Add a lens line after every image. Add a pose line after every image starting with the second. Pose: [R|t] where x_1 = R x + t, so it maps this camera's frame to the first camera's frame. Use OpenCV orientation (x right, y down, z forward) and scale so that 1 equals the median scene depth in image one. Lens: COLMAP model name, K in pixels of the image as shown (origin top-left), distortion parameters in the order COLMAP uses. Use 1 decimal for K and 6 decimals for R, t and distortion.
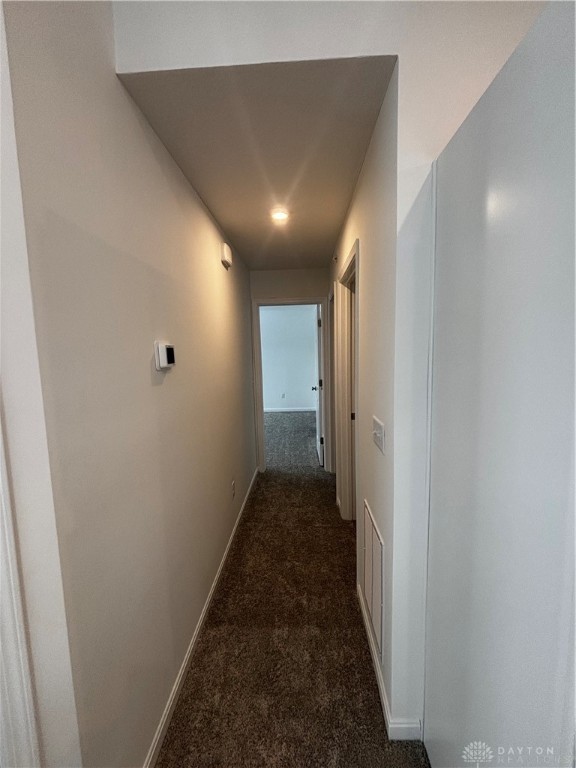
lens RADIAL K [[317.7, 0, 289.3], [0, 317.7, 382.5], [0, 0, 1]] dist [0.002290, 0.001339]
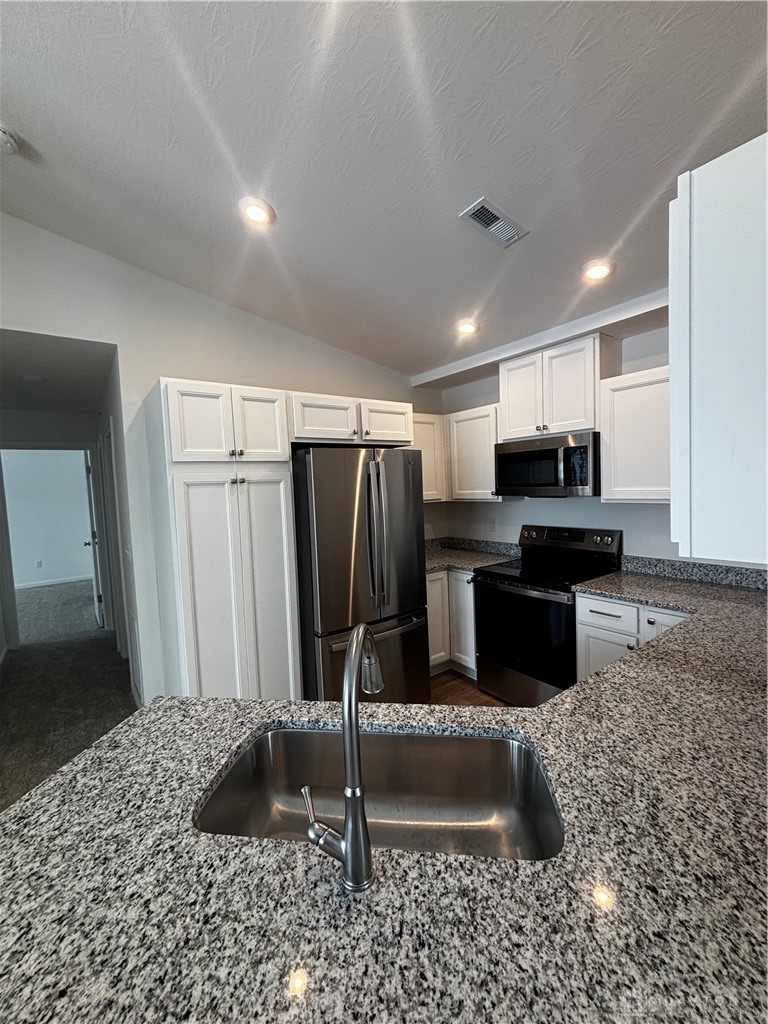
lens RADIAL K [[423.6, 0, 379.0], [0, 423.6, 511.3], [0, 0, 1]] dist [0.002290, 0.001339]
pose [[0.783341, -0.045968, 0.619890, -0.012437], [0.088860, 0.995300, -0.038483, 0.053410], [-0.615208, 0.085229, 0.783744, -0.467264]]
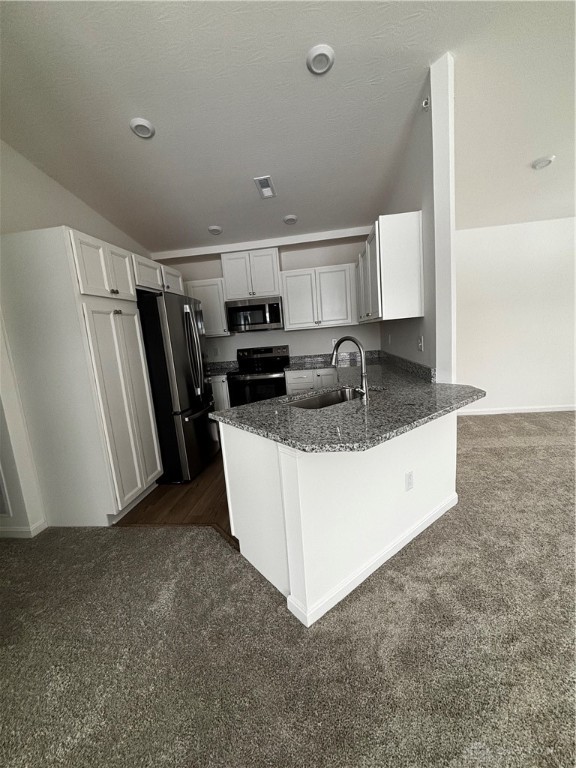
lens RADIAL K [[317.7, 0, 286.2], [0, 317.7, 386.0], [0, 0, 1]] dist [0.002290, 0.001339]
pose [[0.090411, -0.140070, 0.986005, -0.935949], [0.187582, 0.974734, 0.121269, 0.159706], [-0.978079, 0.173993, 0.114401, 0.043997]]
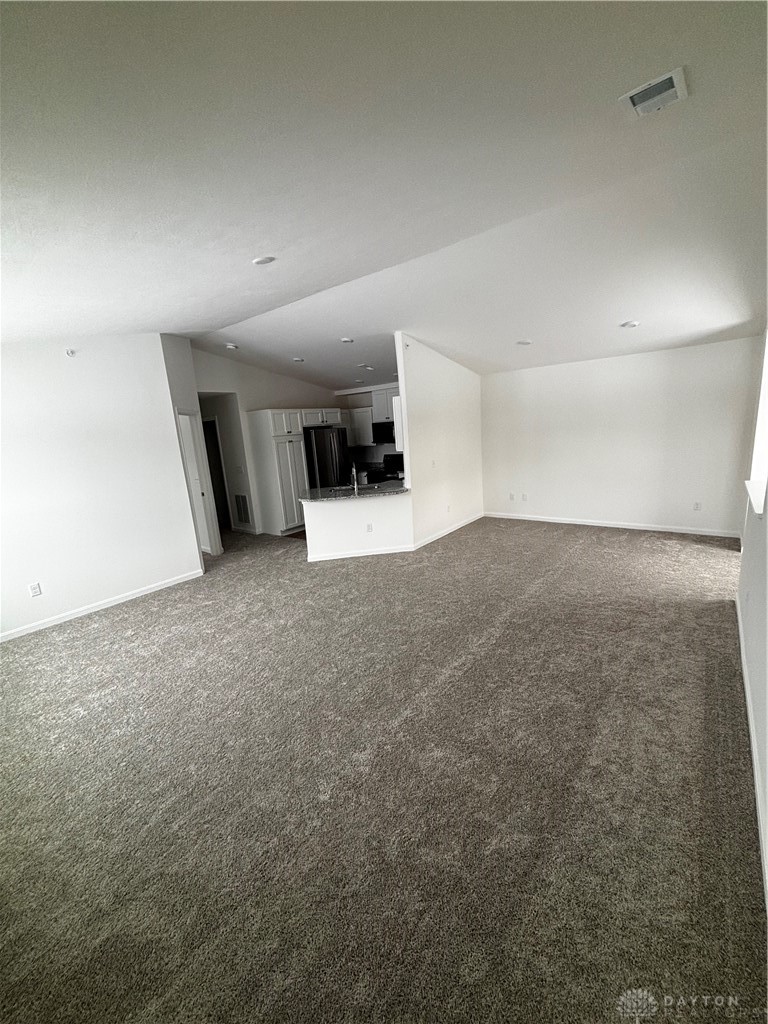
lens RADIAL K [[407.4, 0, 389.0], [0, 407.4, 520.0], [0, 0, 1]] dist [0.001027, 0.000013]
pose [[0.579682, -0.192852, 0.791693, -2.349021], [0.145665, 0.980464, 0.132179, 0.238526], [-0.801718, 0.038700, 0.596449, -2.327616]]
